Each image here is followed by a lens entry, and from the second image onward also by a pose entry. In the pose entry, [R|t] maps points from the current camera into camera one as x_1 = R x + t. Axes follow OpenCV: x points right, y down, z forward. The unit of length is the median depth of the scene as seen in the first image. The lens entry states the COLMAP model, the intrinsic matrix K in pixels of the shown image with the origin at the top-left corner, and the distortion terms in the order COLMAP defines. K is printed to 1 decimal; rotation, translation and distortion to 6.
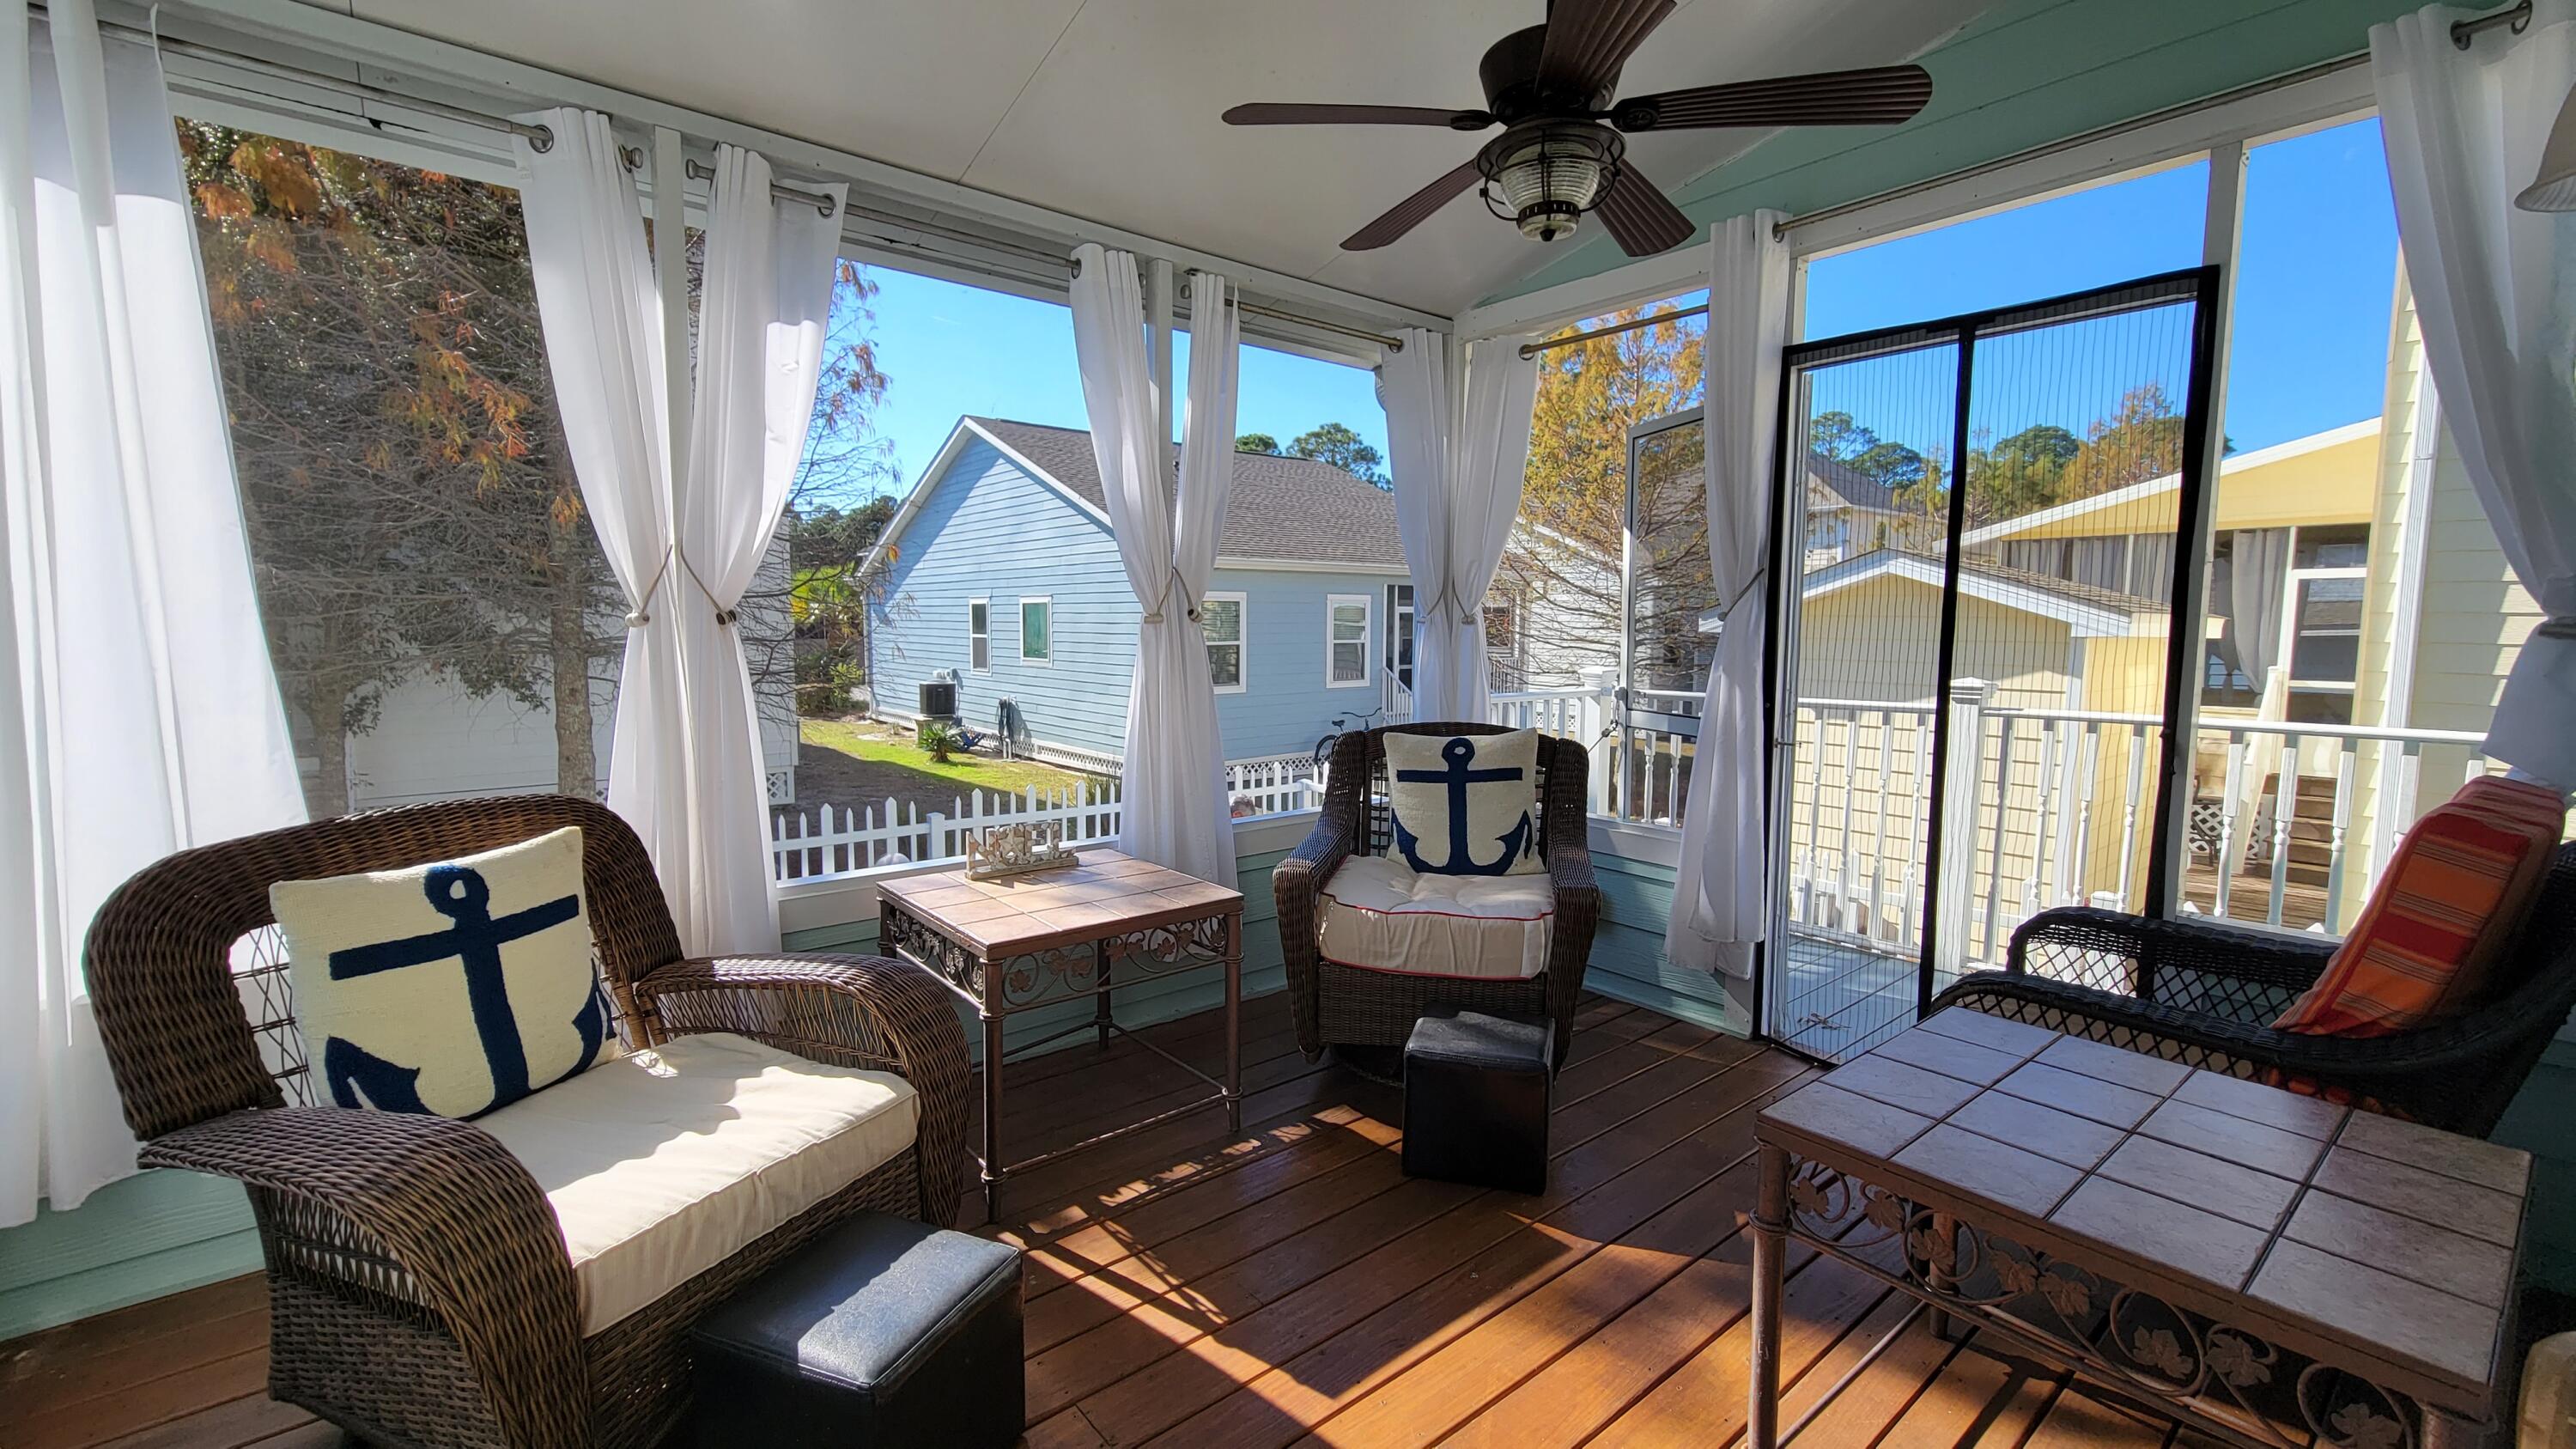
lens RADIAL K [[1053.4, 0, 1278.6], [0, 1053.4, 716.2], [0, 0, 1]] dist [0.002192, -0.001209]
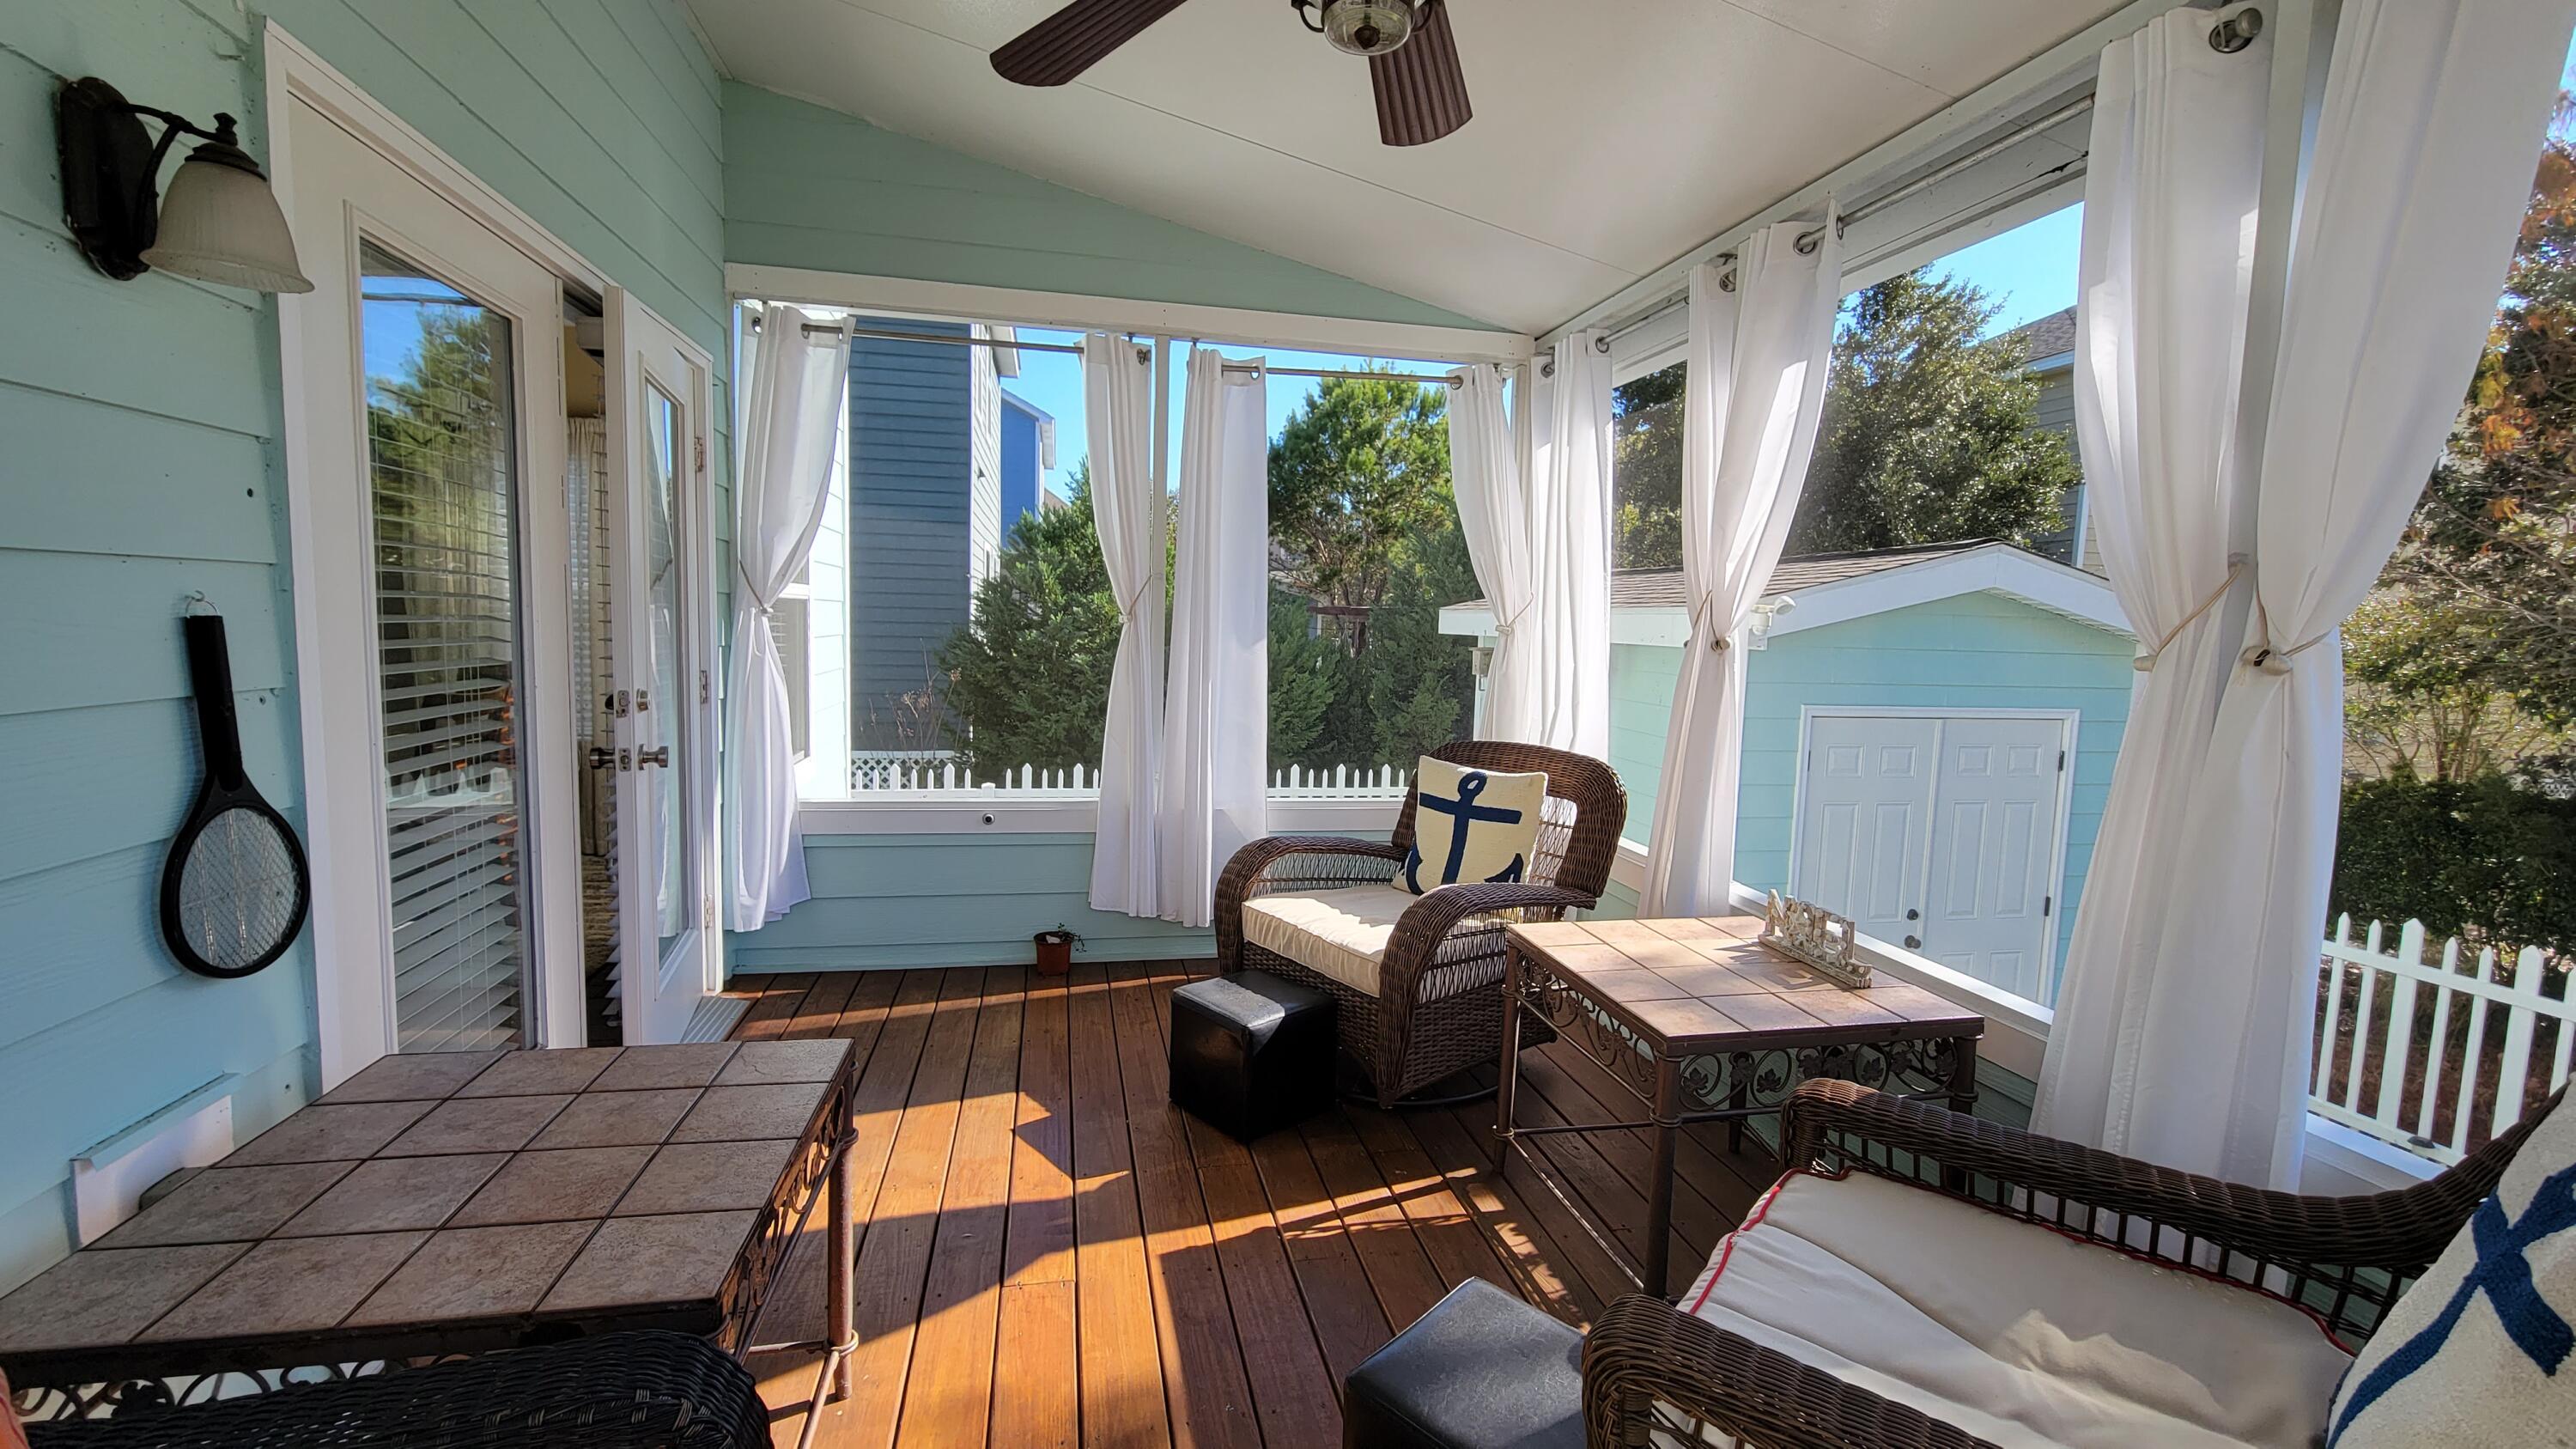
lens RADIAL K [[1053.4, 0, 1278.6], [0, 1053.4, 716.2], [0, 0, 1]] dist [0.002192, -0.001209]
pose [[-0.462840, 0.060868, -0.884350, 0.908682], [-0.108266, 0.986289, 0.124547, -0.132187], [0.879806, 0.153391, -0.449904, 1.371732]]
